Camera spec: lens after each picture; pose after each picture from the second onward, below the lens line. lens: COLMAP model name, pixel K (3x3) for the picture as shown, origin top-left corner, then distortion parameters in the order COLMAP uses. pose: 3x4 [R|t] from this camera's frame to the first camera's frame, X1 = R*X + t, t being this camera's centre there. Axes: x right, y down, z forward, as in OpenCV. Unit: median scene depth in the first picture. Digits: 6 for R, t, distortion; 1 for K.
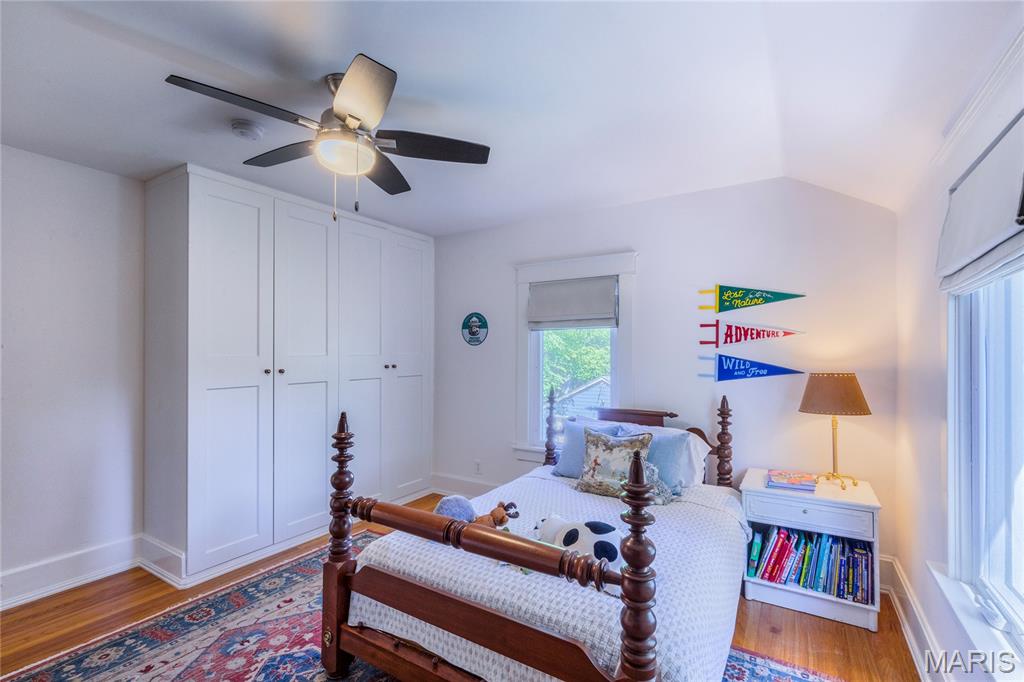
lens RADIAL K [[459.2, 0, 515.6], [0, 459.2, 345.3], [0, 0, 1]] dist [0.009205, -0.002461]
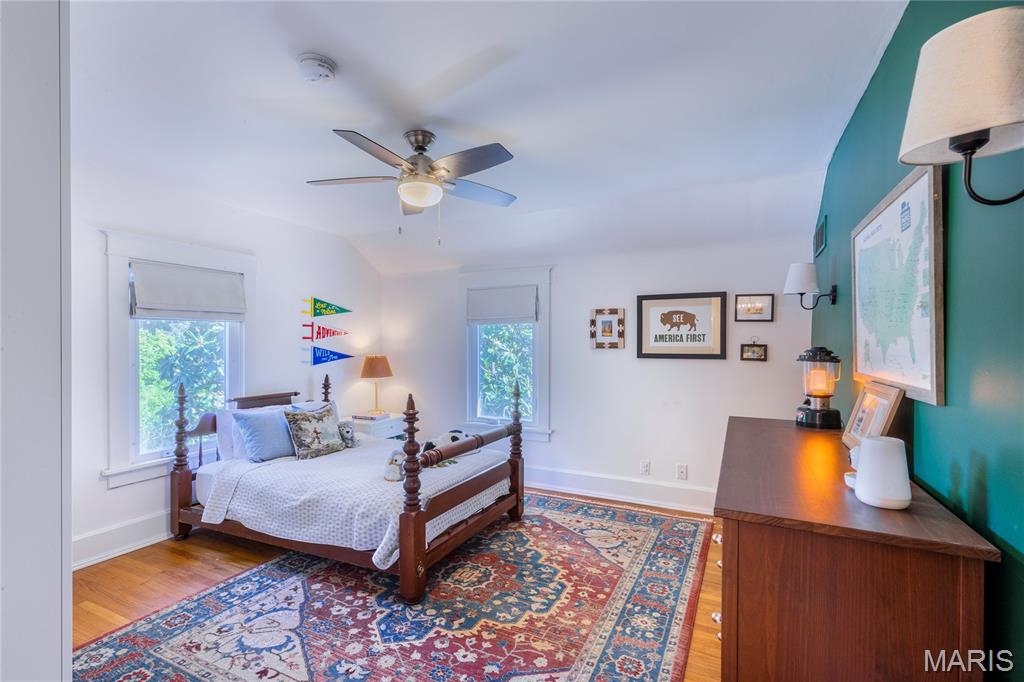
lens RADIAL K [[459.2, 0, 515.9], [0, 459.2, 344.1], [0, 0, 1]] dist [0.009205, -0.002461]
pose [[-0.105629, 0.000716, 0.994405, -1.043120], [-0.006920, 0.999975, -0.001455, 0.010347], [-0.994382, -0.007035, -0.105621, 0.542396]]
